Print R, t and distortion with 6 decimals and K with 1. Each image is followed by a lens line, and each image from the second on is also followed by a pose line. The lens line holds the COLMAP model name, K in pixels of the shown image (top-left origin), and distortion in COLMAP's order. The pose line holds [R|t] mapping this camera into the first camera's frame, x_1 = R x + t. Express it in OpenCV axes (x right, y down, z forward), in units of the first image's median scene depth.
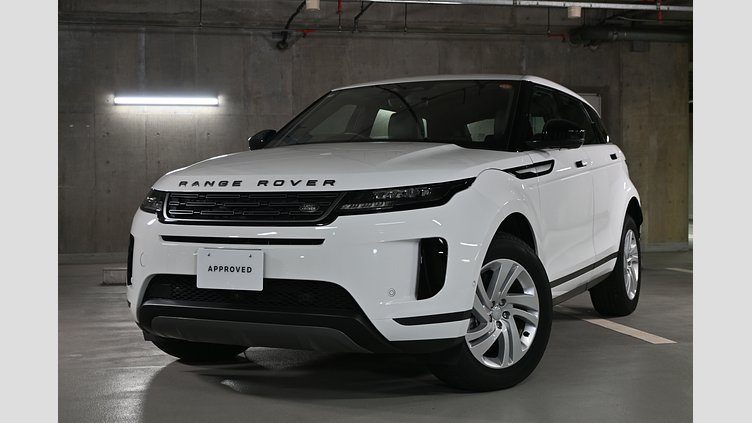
lens RADIAL K [[1002.0, 0, 384.2], [0, 1002.0, 211.2], [0, 0, 1]] dist [0.026949, 0.000000]
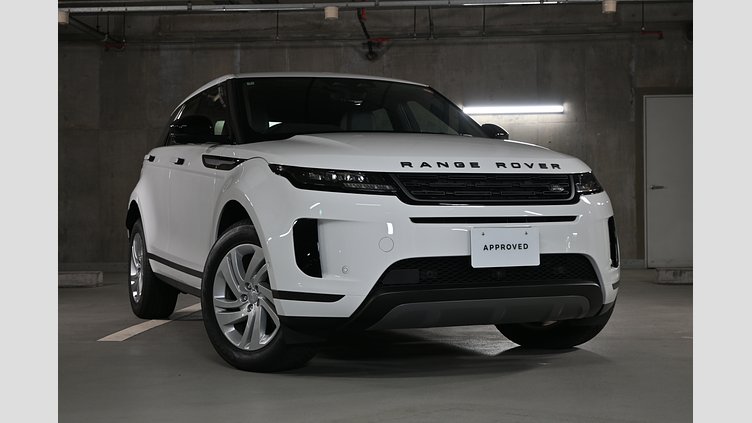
lens RADIAL K [[1087.0, 0, 384.7], [0, 1087.0, 224.6], [0, 0, 1]] dist [0.032210, 0.000000]
pose [[0.960851, 0.001574, -0.277062, 0.210121], [-0.004493, 0.999941, -0.009898, 0.012992], [0.277030, 0.010756, 0.960801, -0.031768]]
